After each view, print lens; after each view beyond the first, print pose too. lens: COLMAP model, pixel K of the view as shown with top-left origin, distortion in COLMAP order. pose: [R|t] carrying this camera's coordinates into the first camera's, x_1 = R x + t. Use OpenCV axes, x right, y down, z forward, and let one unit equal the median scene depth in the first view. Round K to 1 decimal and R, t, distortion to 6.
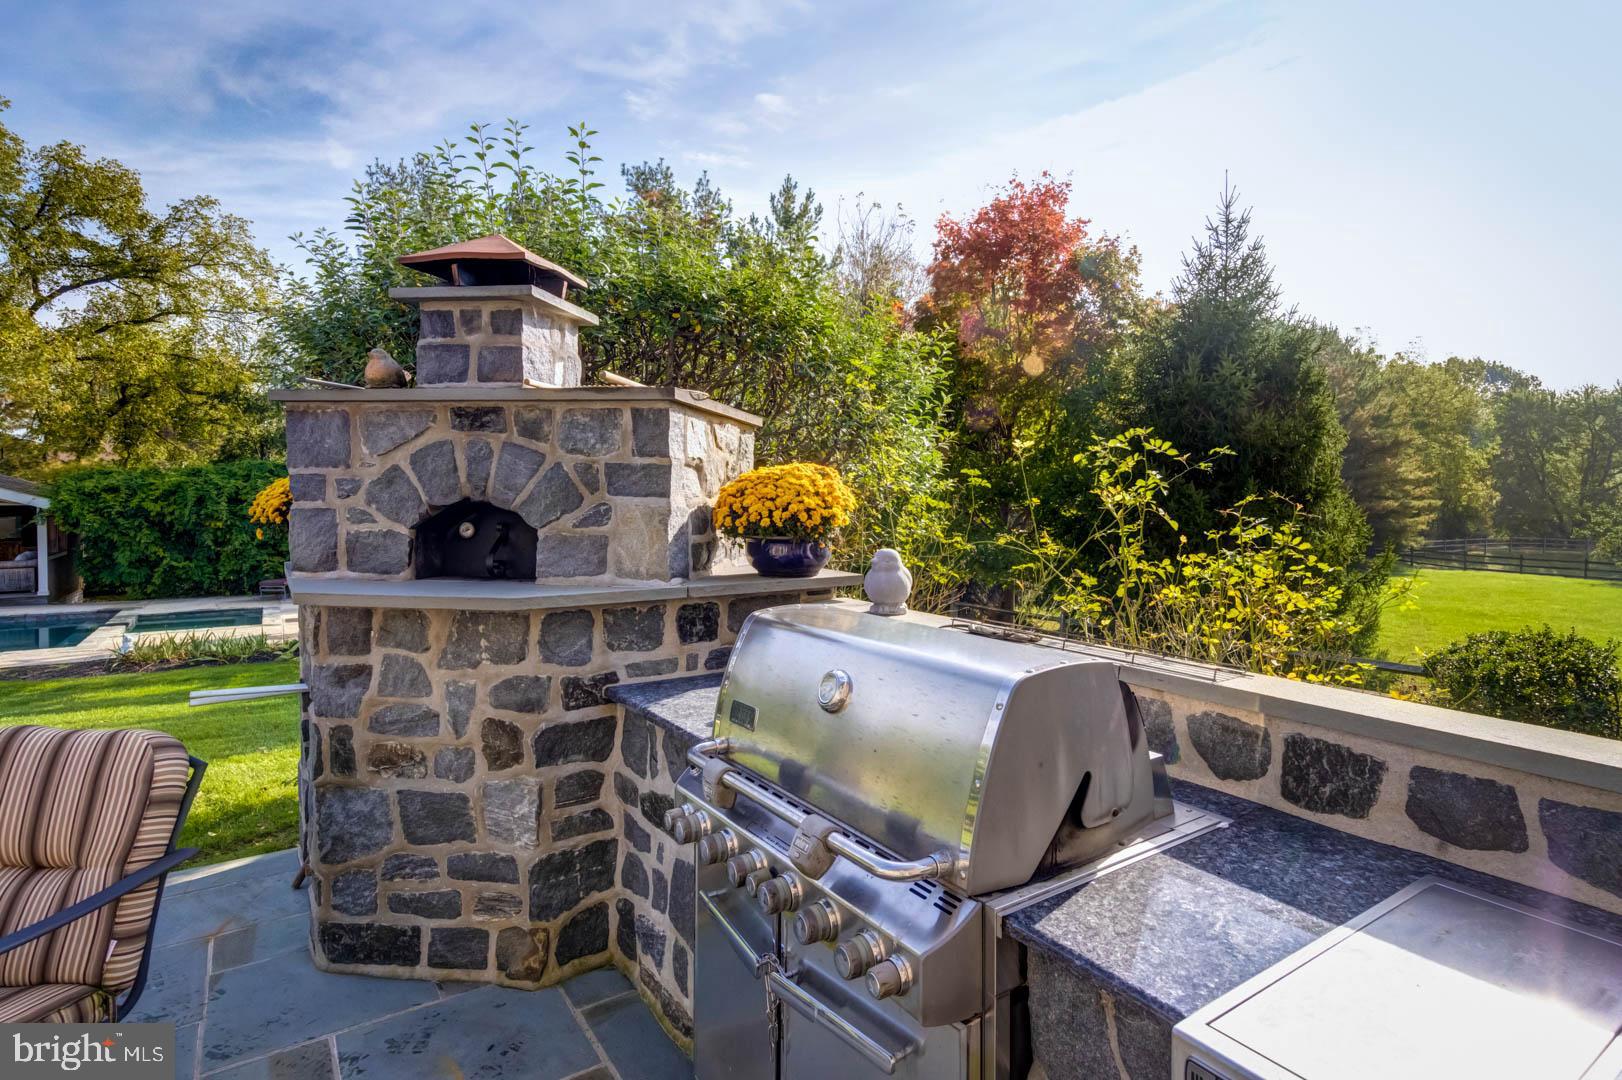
lens RADIAL K [[852.2, 0, 851.4], [0, 852.2, 509.2], [0, 0, 1]] dist [0.005094, 0.002378]
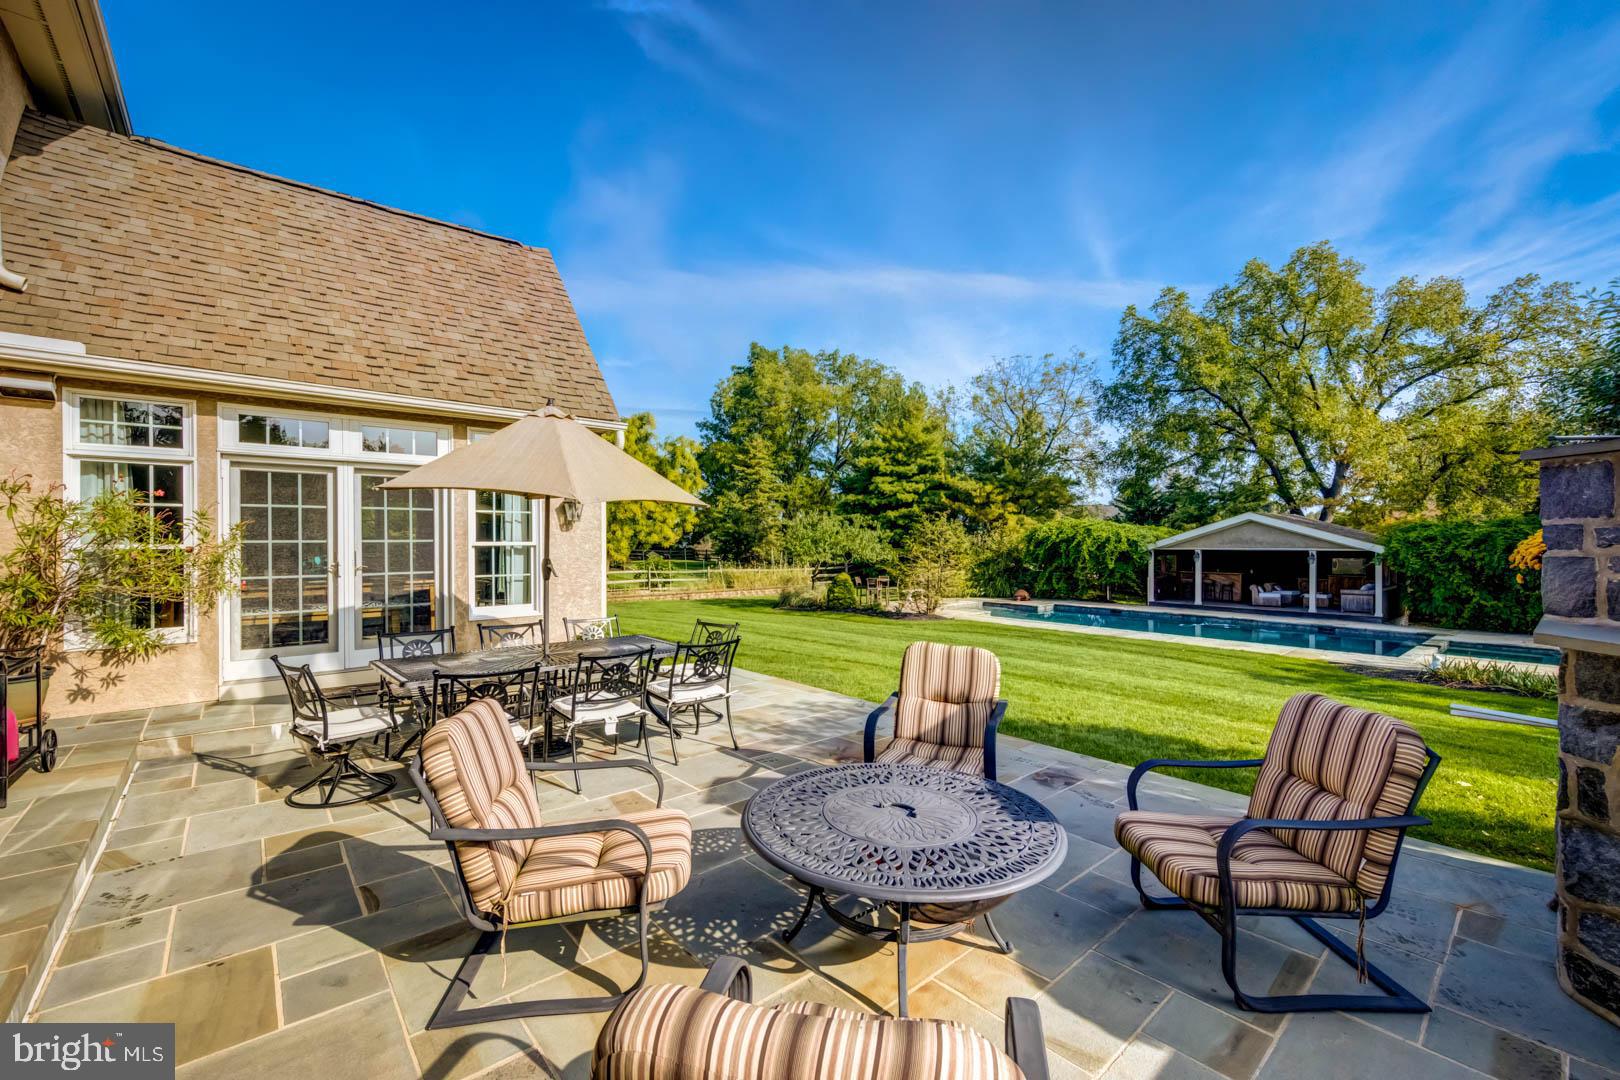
lens RADIAL K [[666.7, 0, 810.0], [0, 666.7, 546.0], [0, 0, 1]] dist [0.000002, -0.000208]
pose [[0.092532, 0.004134, -0.995701, 0.033098], [-0.016168, 0.999866, 0.002648, -0.000377], [0.995578, 0.015854, 0.092586, -0.004614]]
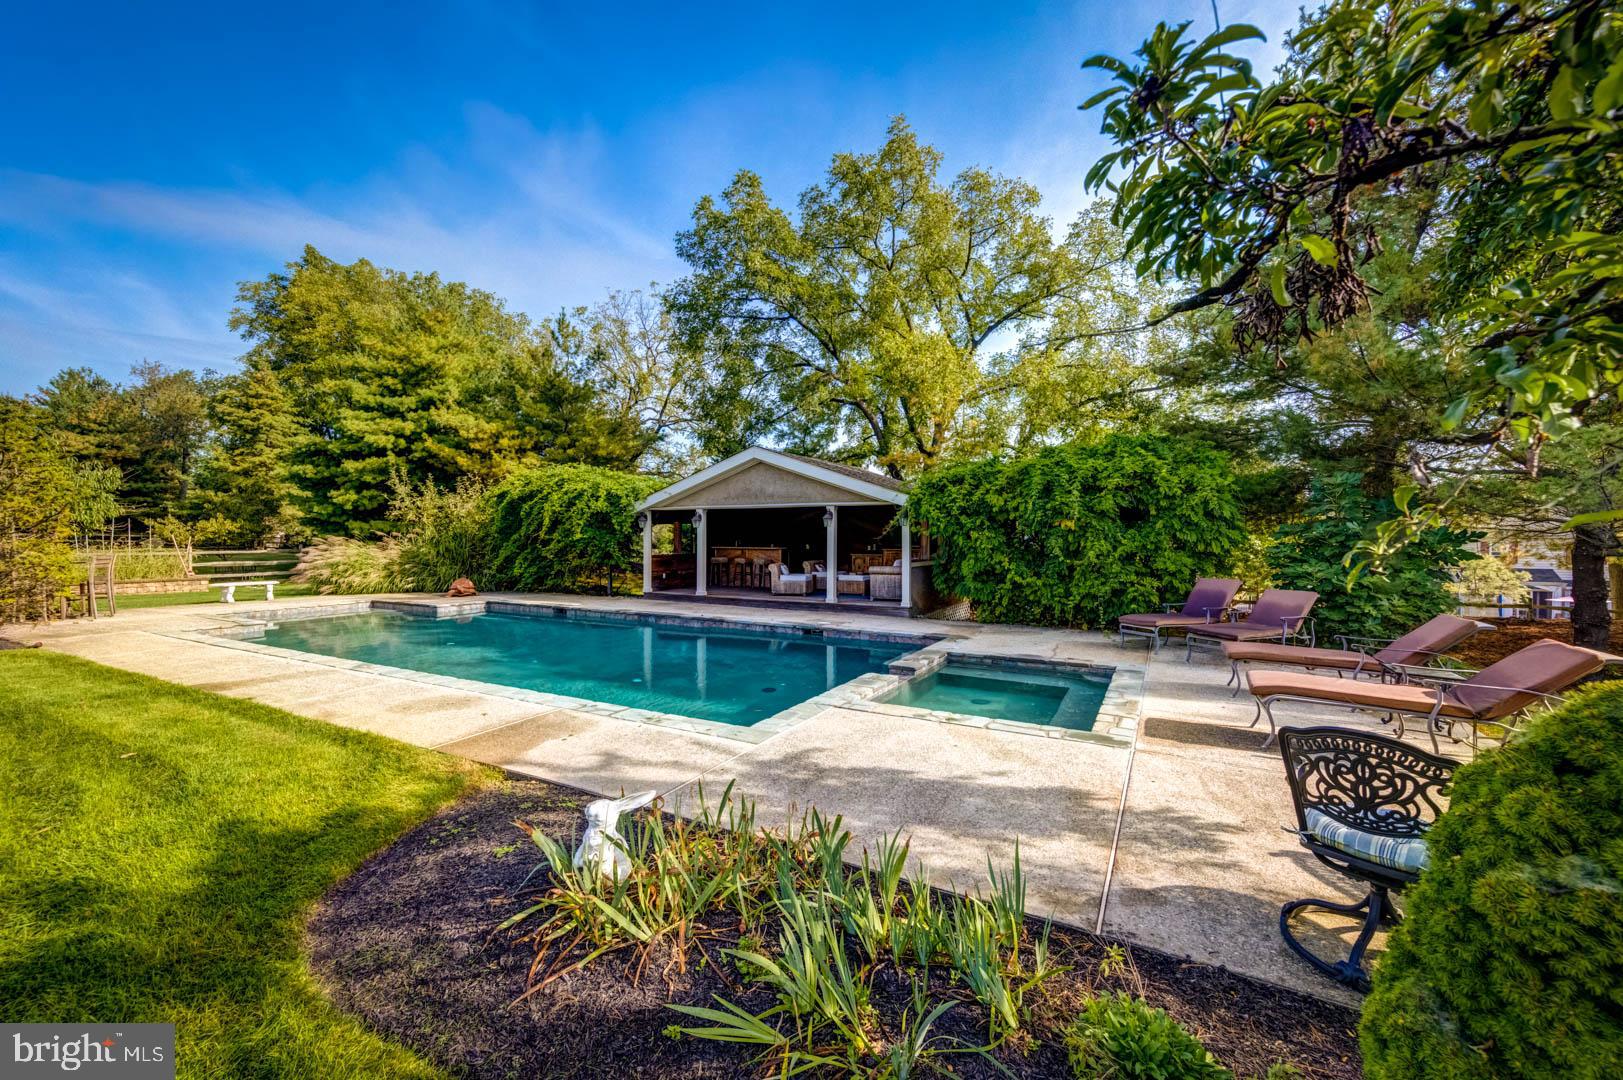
lens RADIAL K [[667.9, 0, 815.3], [0, 667.9, 542.1], [0, 0, 1]] dist [0.000002, -0.000208]
pose [[0.456785, 0.003840, -0.889569, -0.375428], [-0.019556, 0.999792, -0.005726, 0.039892], [0.889362, 0.020012, 0.456765, 0.600787]]
